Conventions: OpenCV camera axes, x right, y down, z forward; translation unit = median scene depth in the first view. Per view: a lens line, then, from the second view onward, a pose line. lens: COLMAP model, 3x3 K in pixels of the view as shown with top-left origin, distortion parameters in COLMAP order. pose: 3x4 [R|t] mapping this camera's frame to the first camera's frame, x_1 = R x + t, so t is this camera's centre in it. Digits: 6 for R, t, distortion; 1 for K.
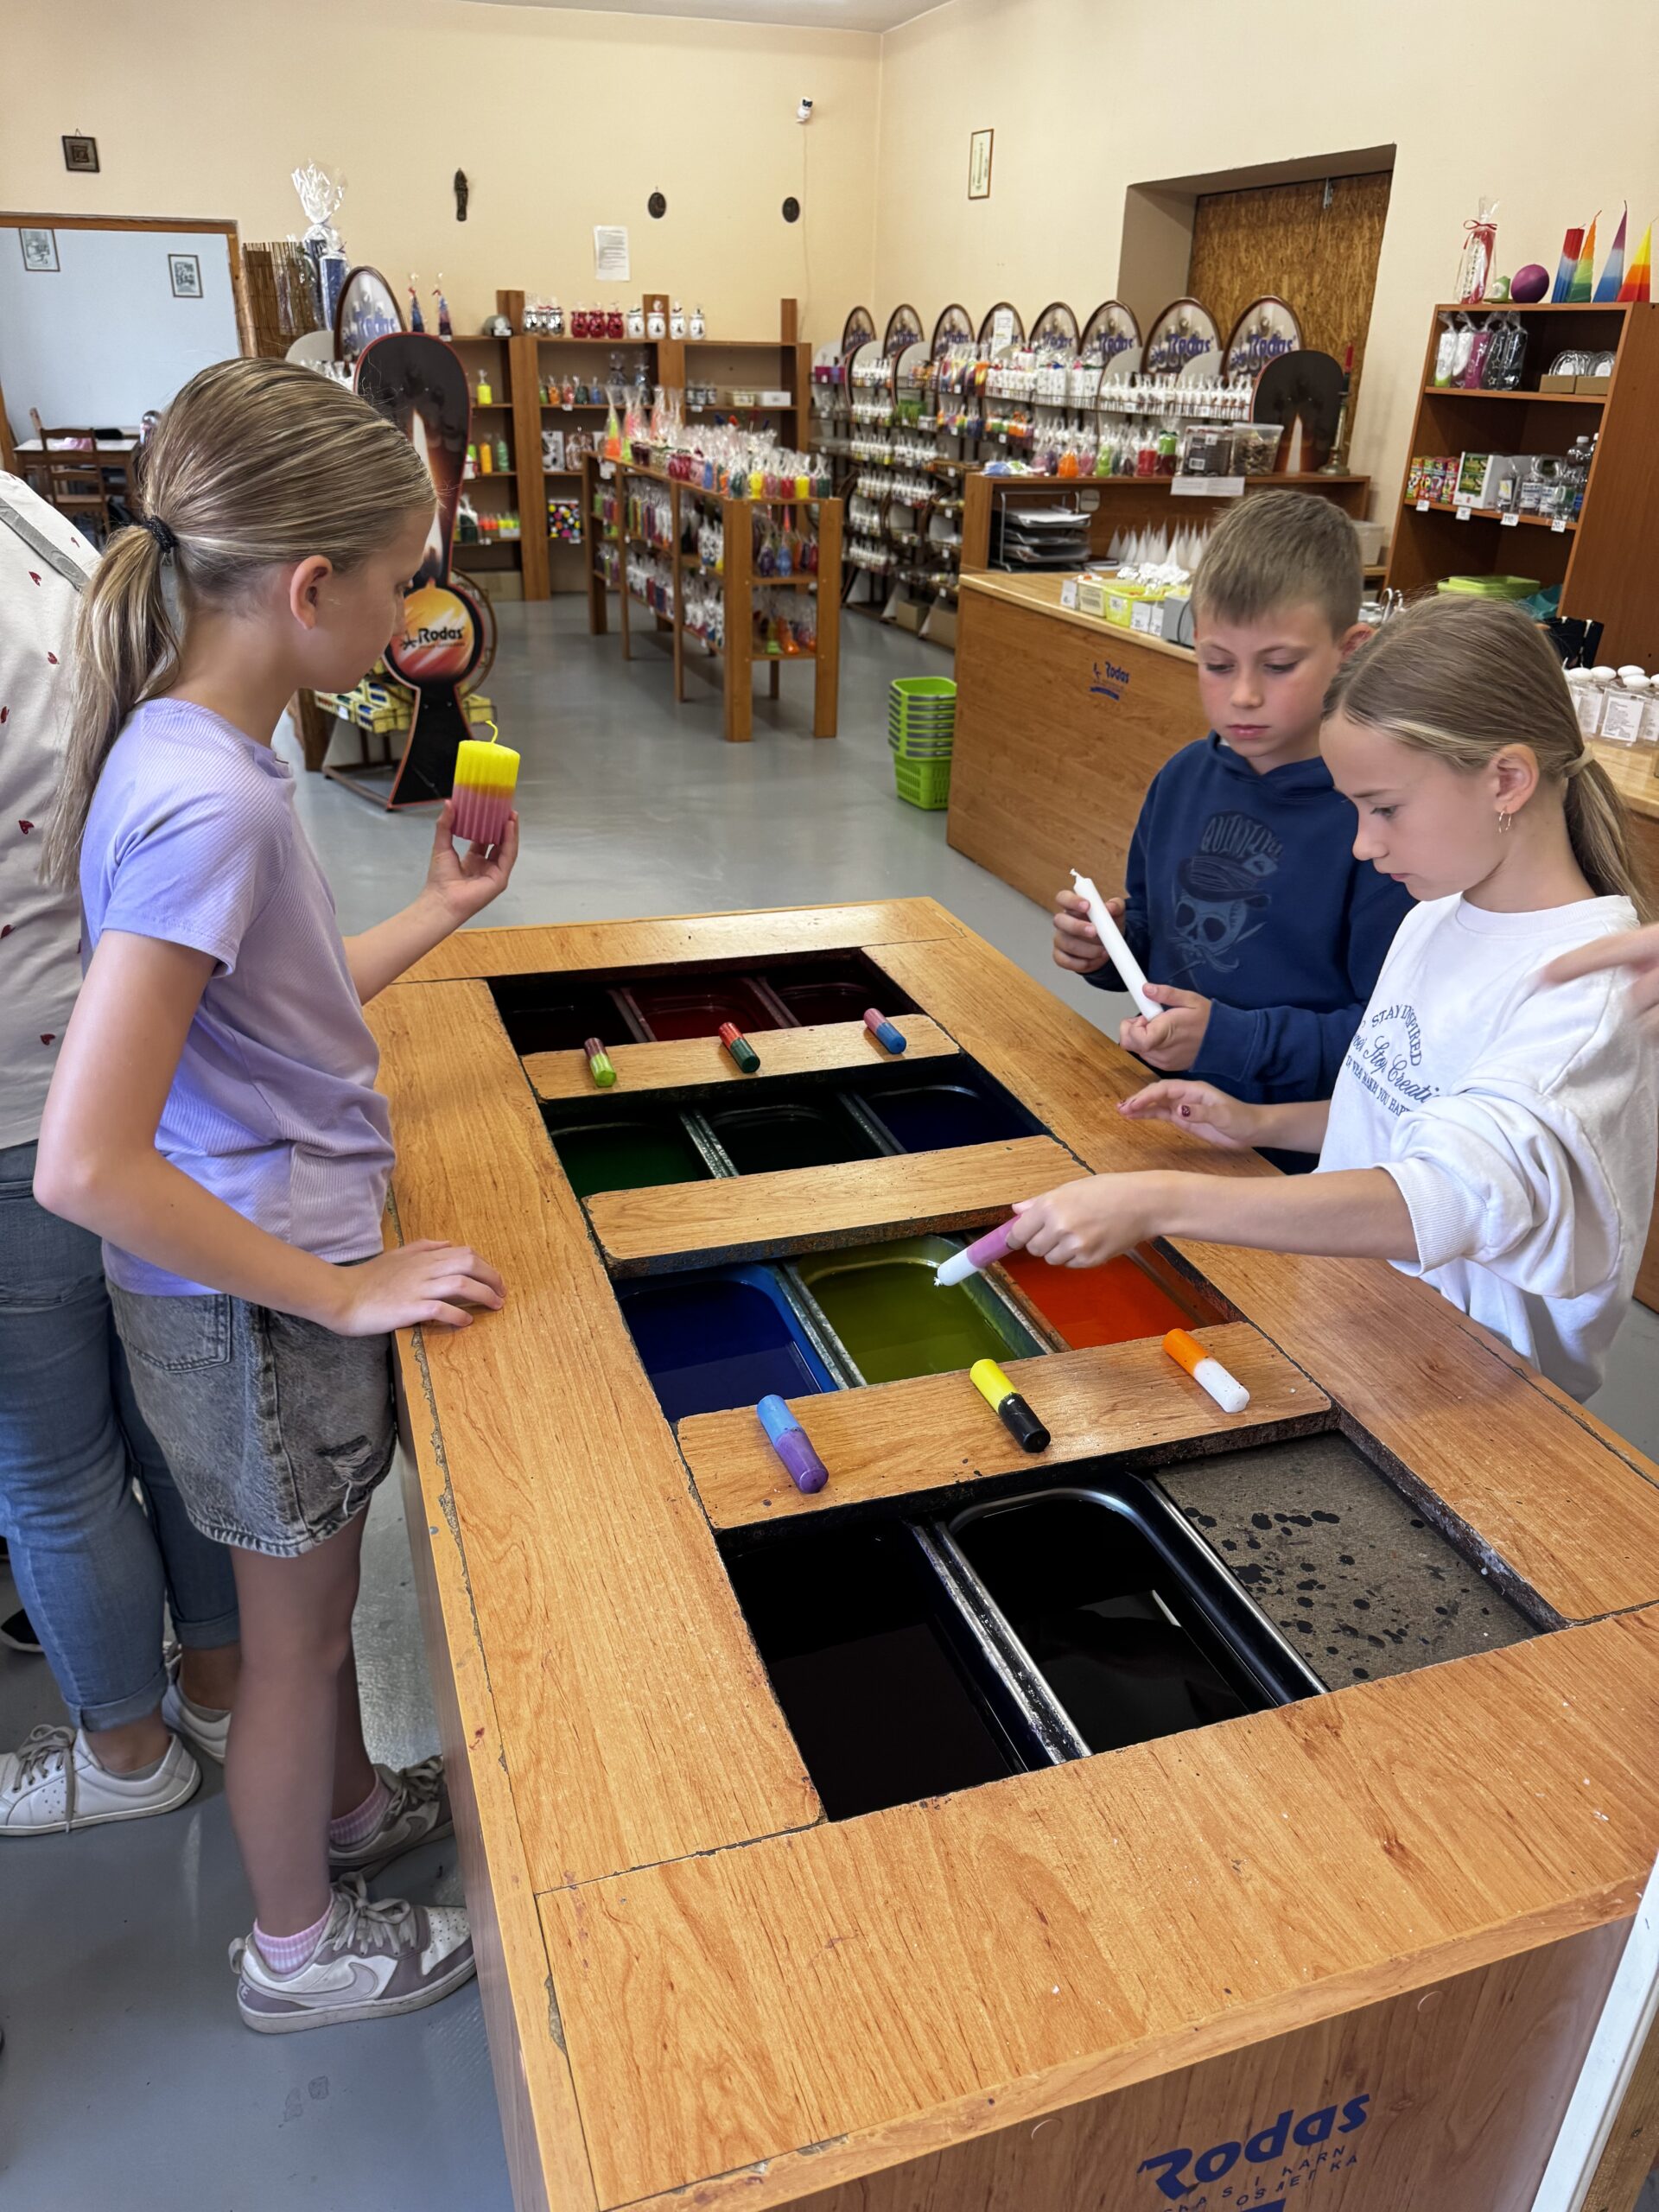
lens RADIAL K [[1570.7, 0, 812.7], [0, 1570.7, 1095.8], [0, 0, 1]] dist [0.014294, -0.017726]
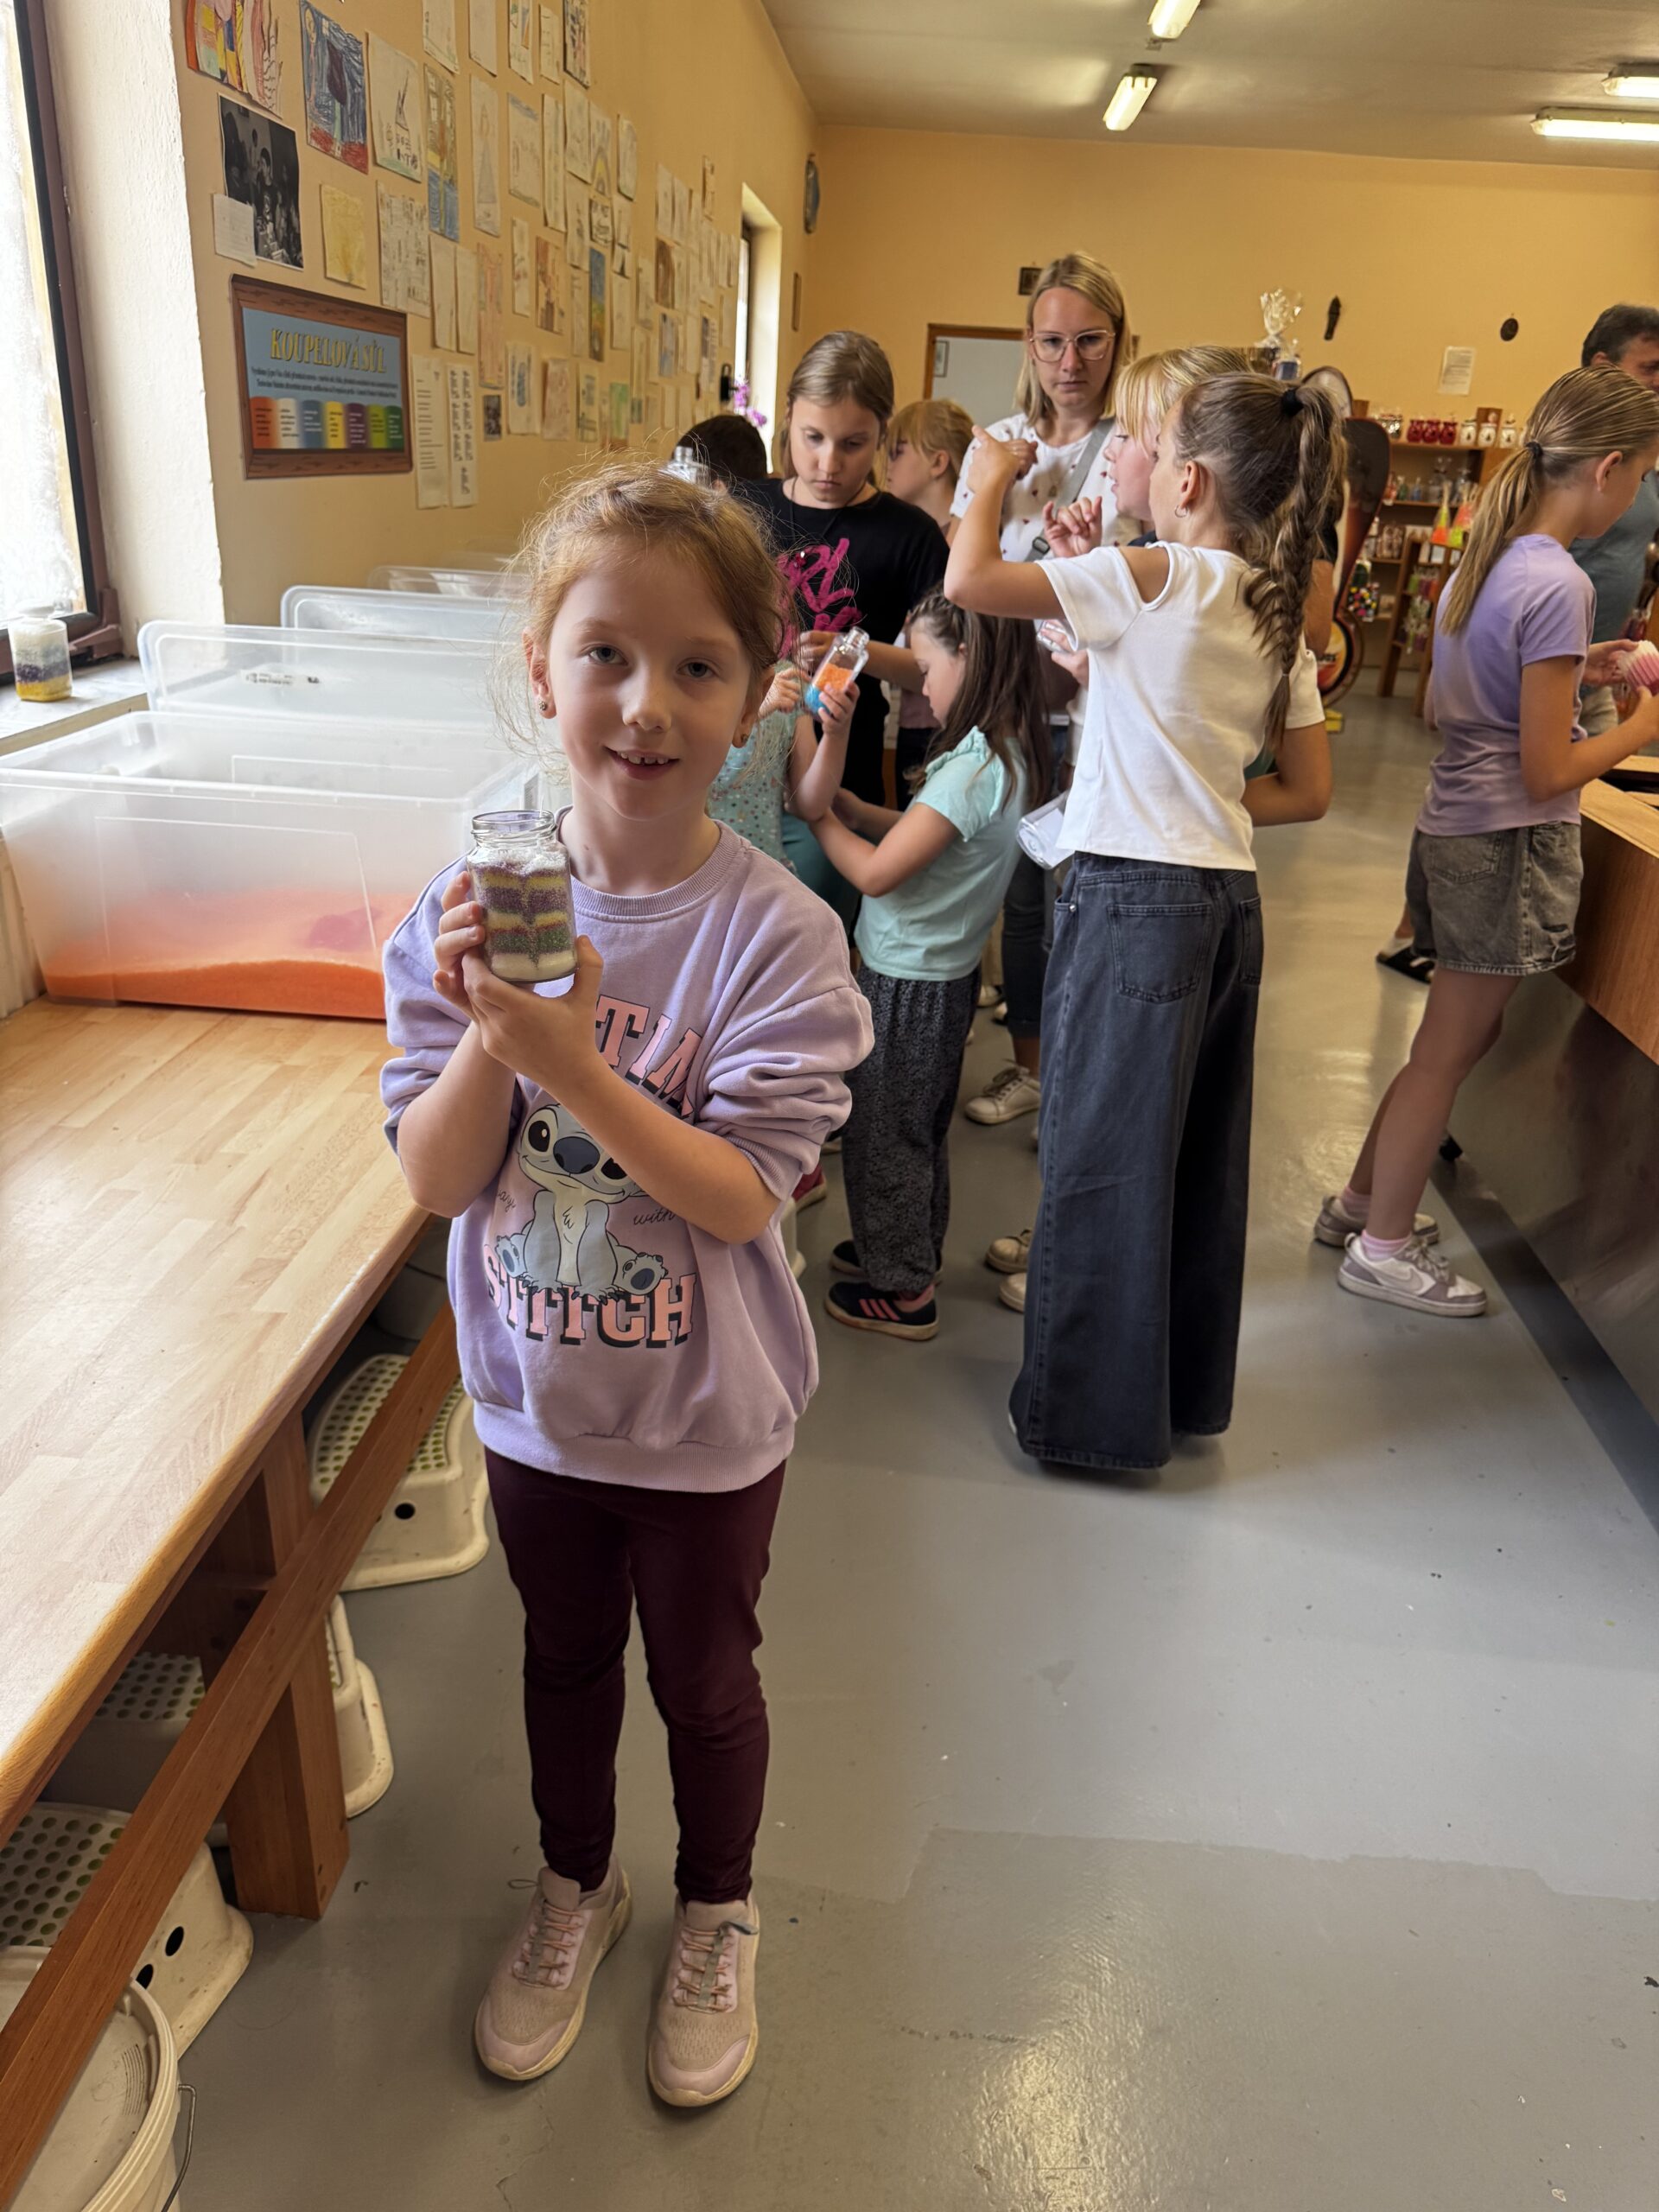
lens RADIAL K [[1570.7, 0, 830.4], [0, 1570.7, 1108.0], [0, 0, 1]] dist [0.014294, -0.017726]
pose [[0.919135, 0.187977, -0.346203, -0.069829], [-0.207320, 0.978082, -0.019348, 0.119890], [0.334978, 0.089558, 0.937960, -0.197906]]
